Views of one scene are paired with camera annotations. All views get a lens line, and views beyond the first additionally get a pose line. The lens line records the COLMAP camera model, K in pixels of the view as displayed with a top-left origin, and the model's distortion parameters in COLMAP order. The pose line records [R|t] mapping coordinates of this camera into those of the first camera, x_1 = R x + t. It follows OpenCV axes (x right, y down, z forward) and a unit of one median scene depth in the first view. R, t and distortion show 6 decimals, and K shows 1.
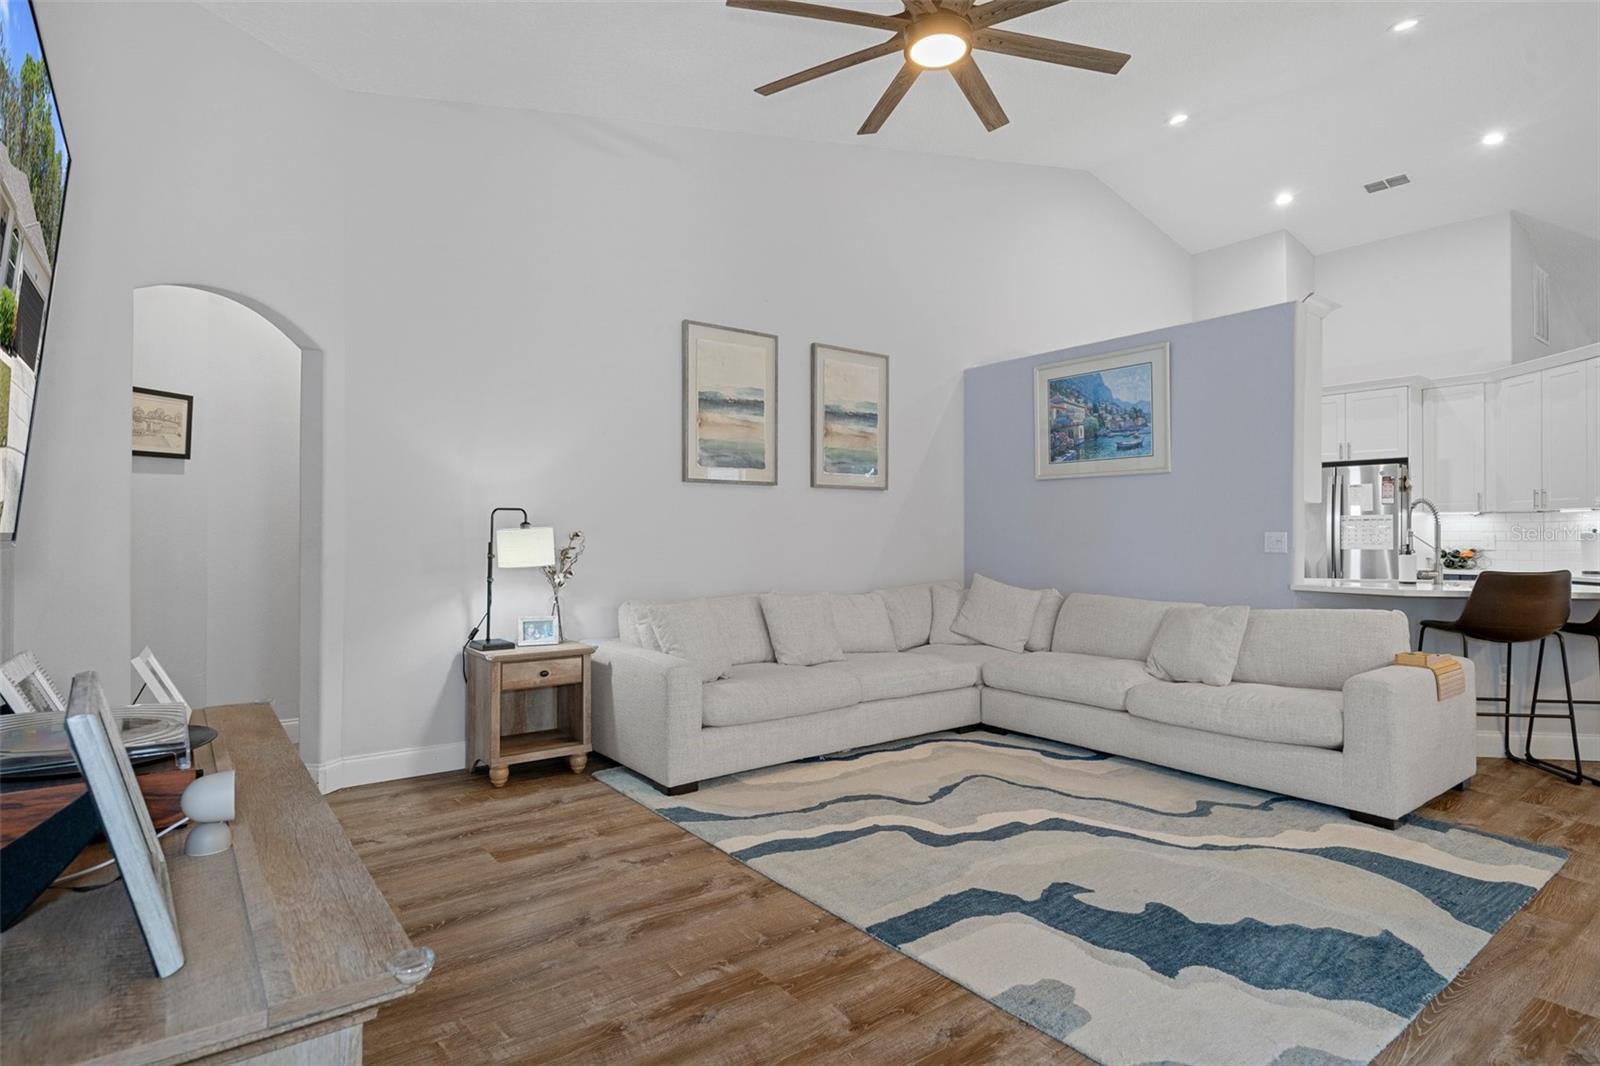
lens RADIAL K [[839.9, 0, 766.8], [0, 839.9, 530.7], [0, 0, 1]] dist [-0.003238, 0.005169]
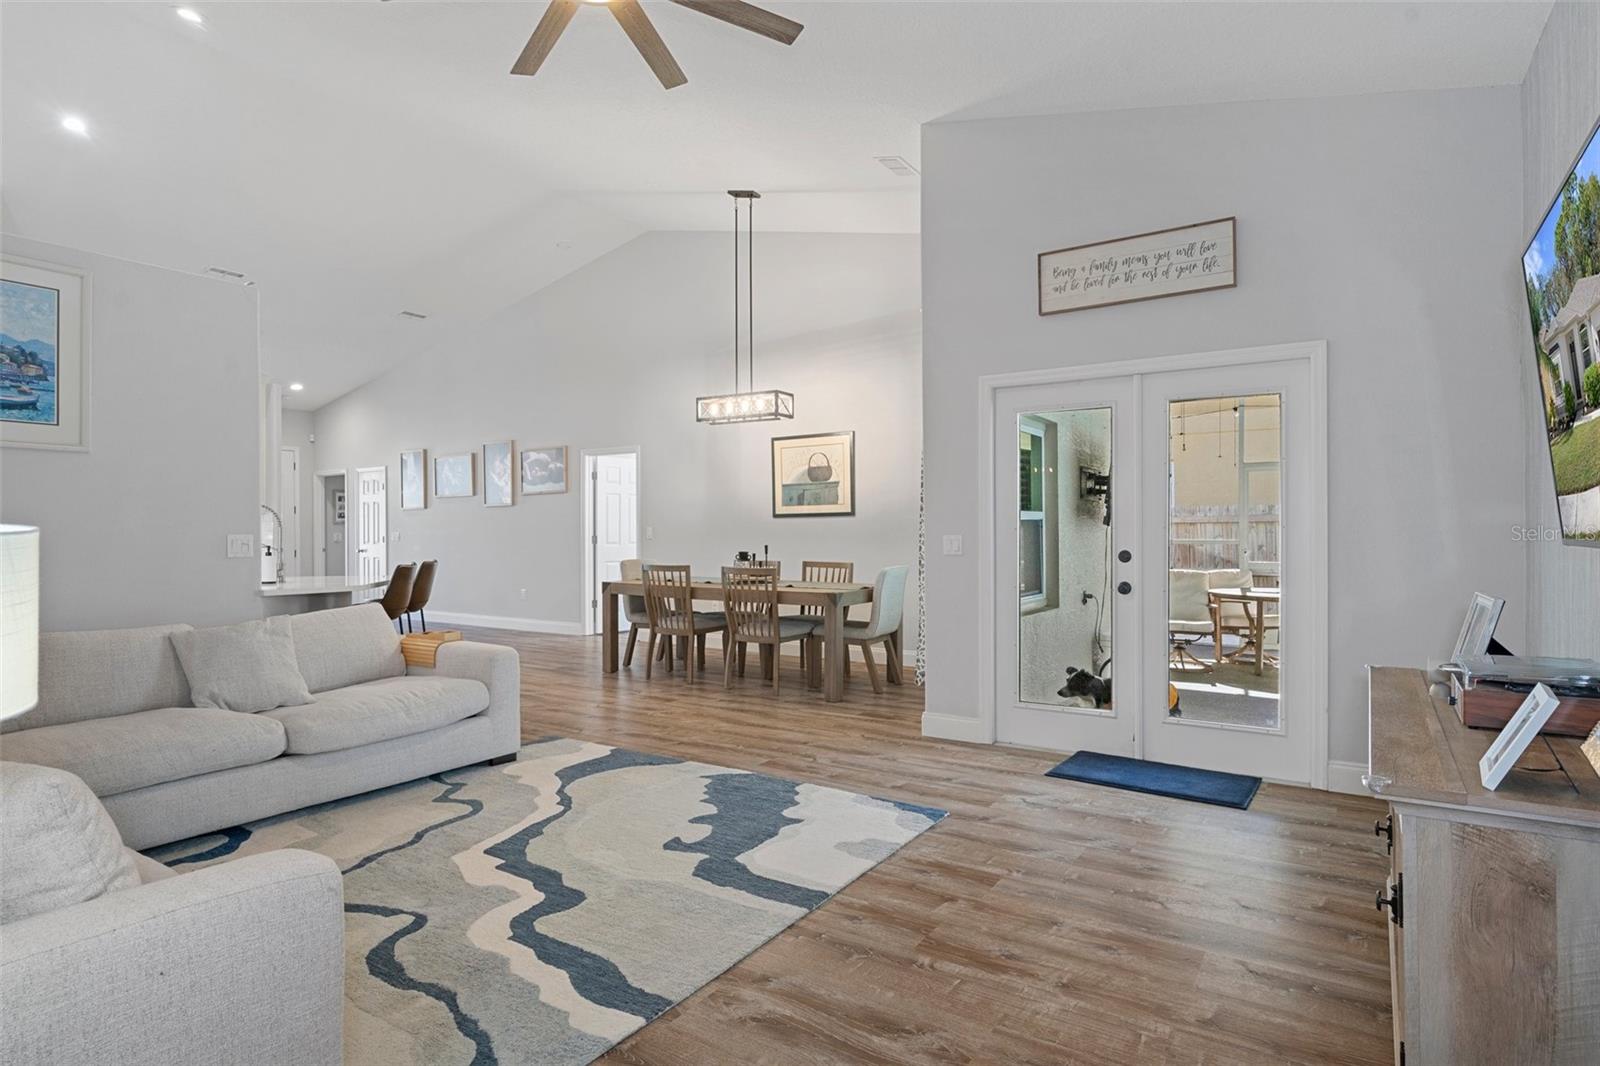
lens RADIAL K [[839.9, 0, 841.5], [0, 839.9, 525.8], [0, 0, 1]] dist [-0.003238, 0.005169]
pose [[-0.375887, 0.006456, 0.926643, -0.644221], [0.002112, 0.999979, -0.006110, -0.000391], [-0.926663, -0.000339, -0.375893, 0.996026]]
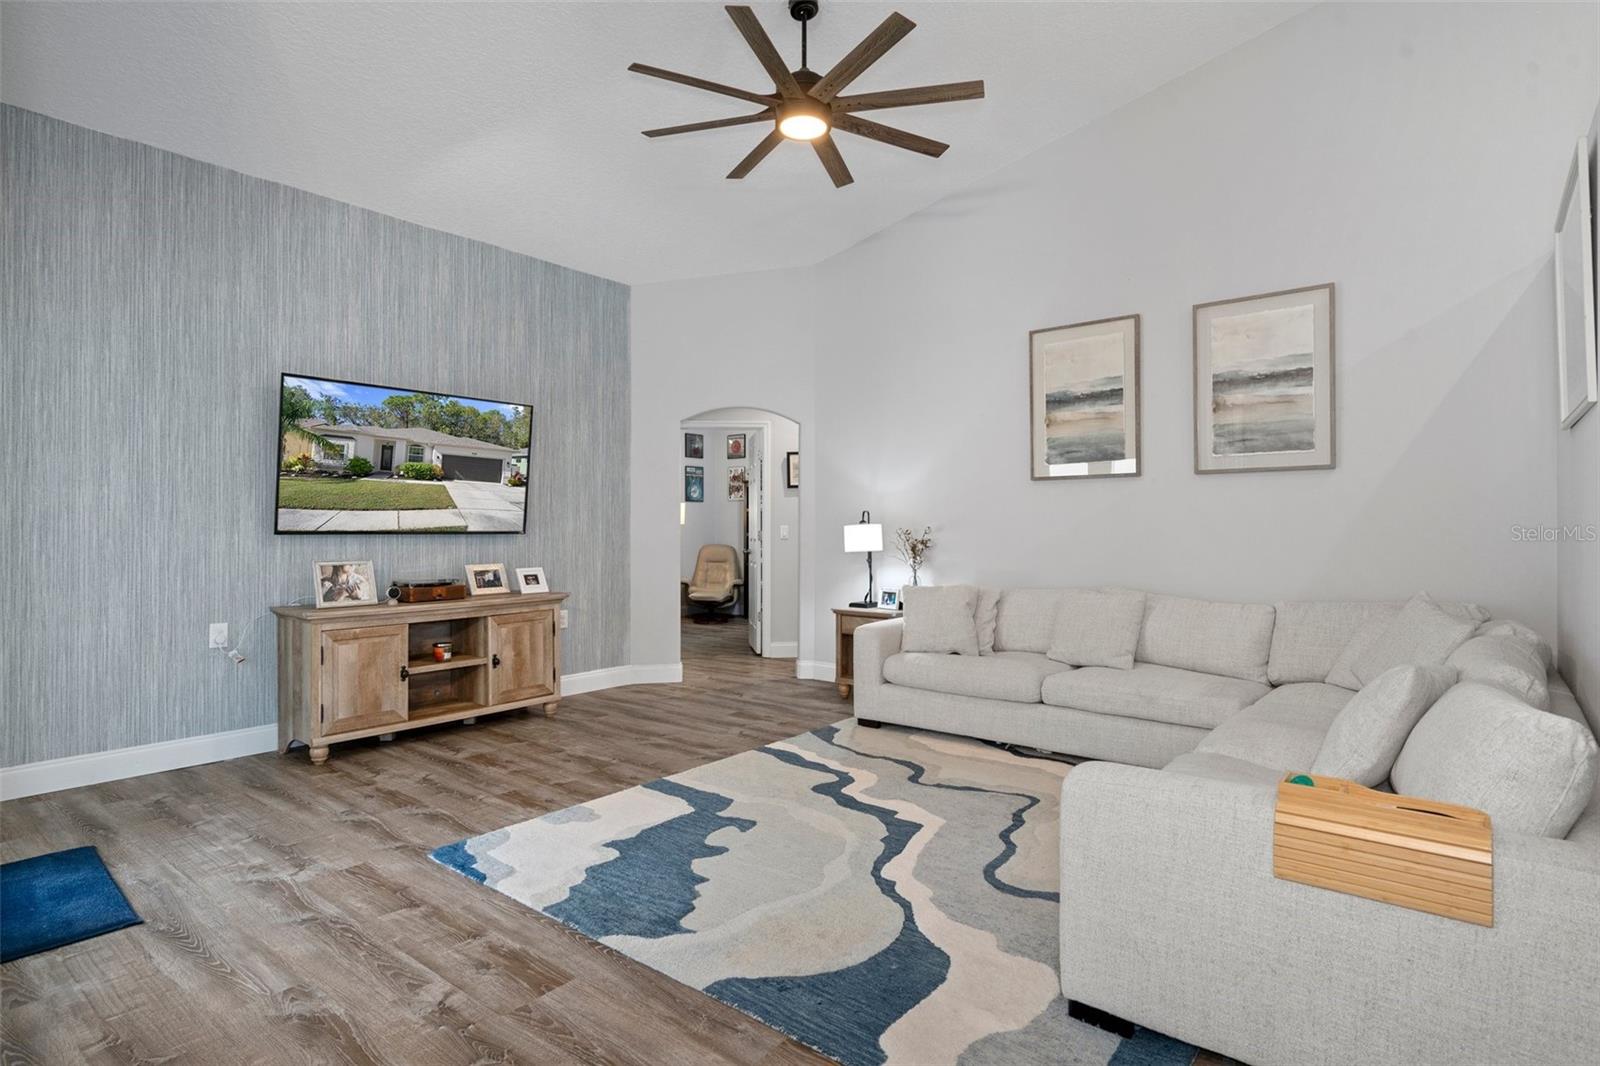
lens RADIAL K [[839.9, 0, 810.0], [0, 839.9, 525.0], [0, 0, 1]] dist [-0.003238, 0.005169]
pose [[0.239342, -0.006537, -0.970913, 1.254430], [0.000622, 0.999978, -0.006579, 0.008395], [0.970935, 0.000971, 0.239341, 0.656630]]
